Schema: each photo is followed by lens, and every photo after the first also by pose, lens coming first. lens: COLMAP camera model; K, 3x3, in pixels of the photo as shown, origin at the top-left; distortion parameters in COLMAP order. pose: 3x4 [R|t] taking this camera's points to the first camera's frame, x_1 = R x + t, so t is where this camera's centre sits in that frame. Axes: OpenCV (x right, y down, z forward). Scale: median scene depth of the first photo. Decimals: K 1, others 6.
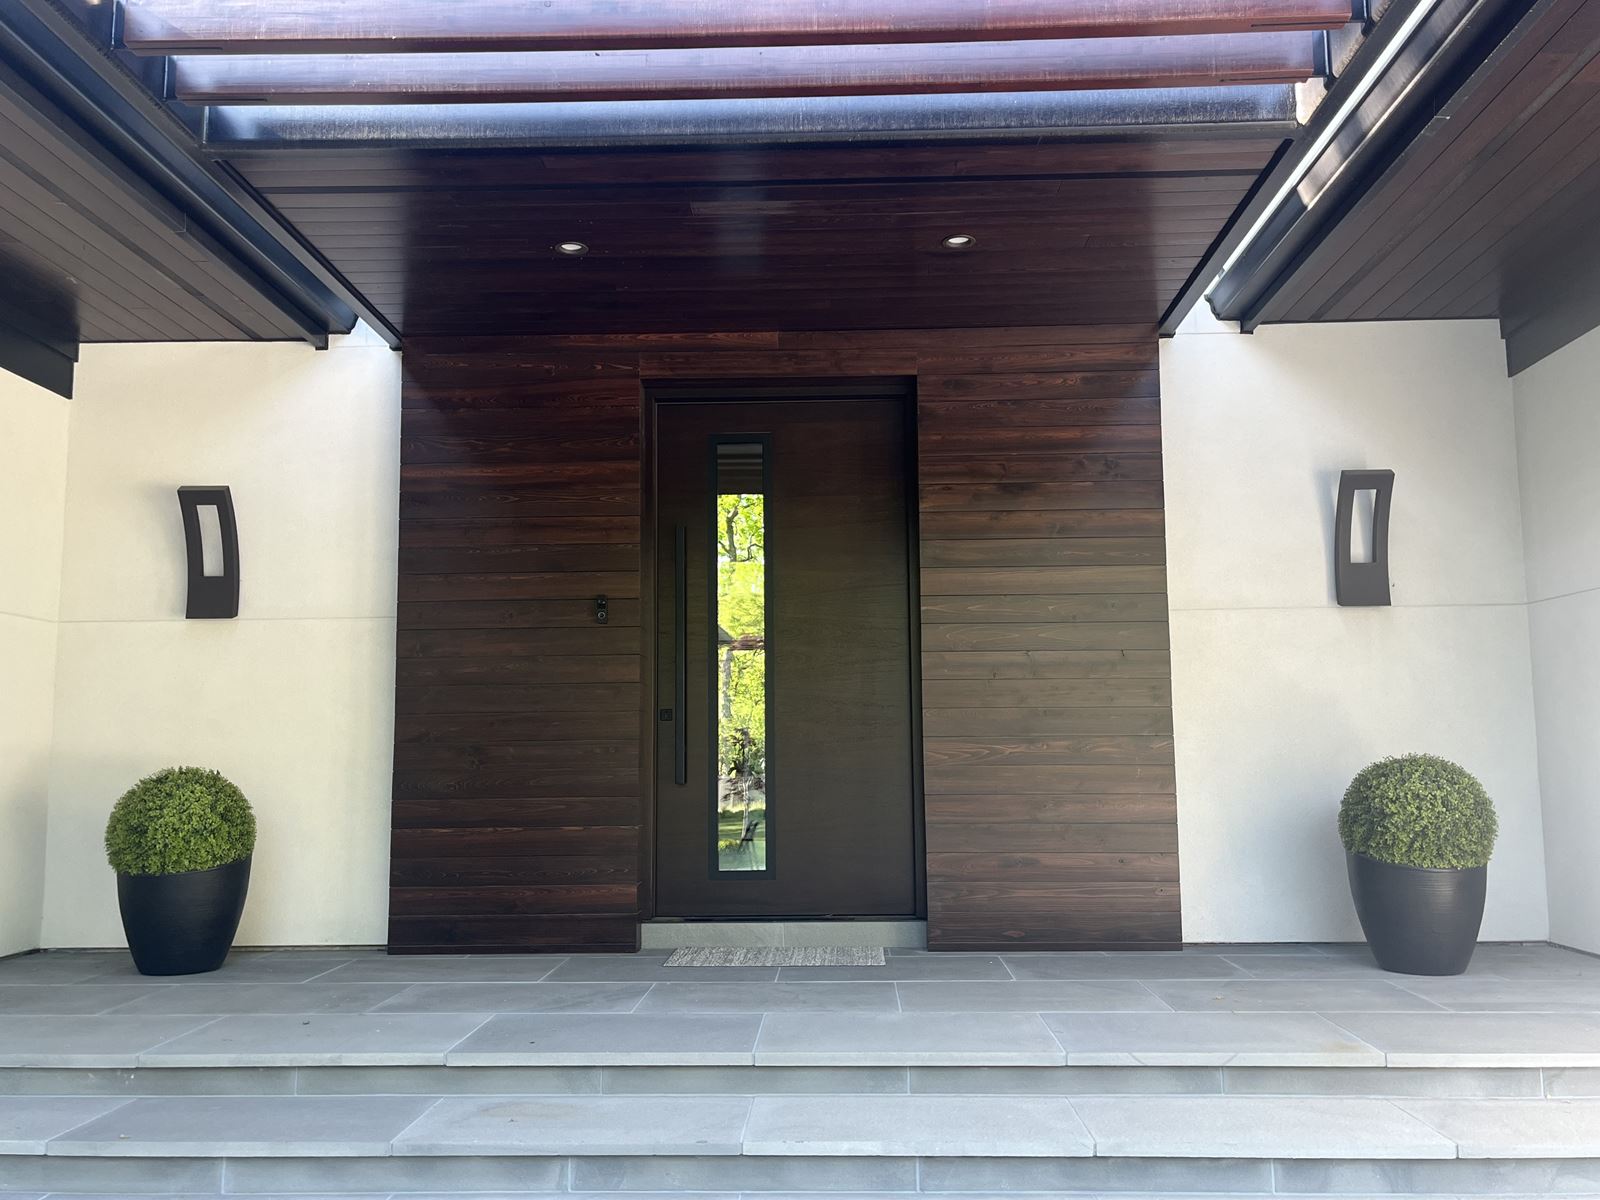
lens RADIAL K [[1399.6, 0, 800.0], [0, 1399.6, 600.0], [0, 0, 1]] dist [0.073104, -0.090266]
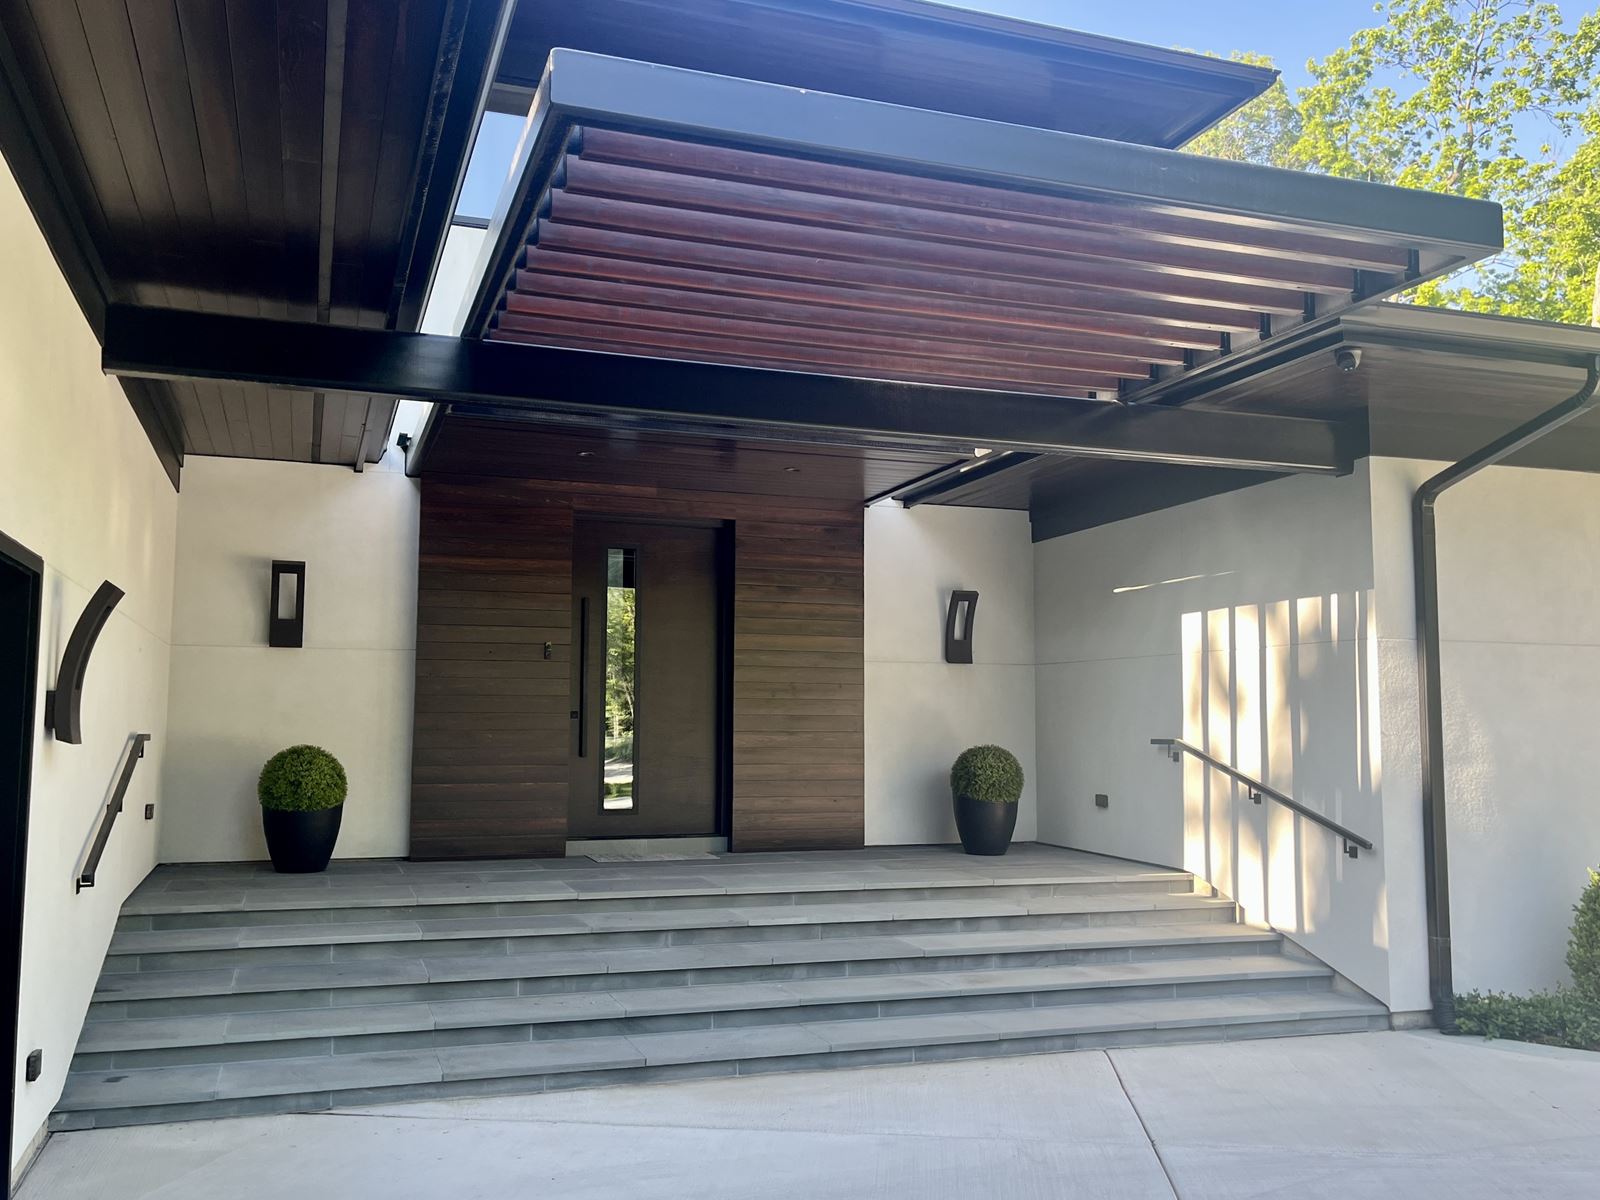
lens RADIAL K [[1399.6, 0, 800.0], [0, 1399.6, 600.0], [0, 0, 1]] dist [0.073104, -0.090266]
pose [[0.930443, 0.047719, 0.363317, -0.469392], [-0.056062, 0.998350, 0.012447, -0.090385], [-0.362123, -0.031949, 0.931583, -0.637637]]
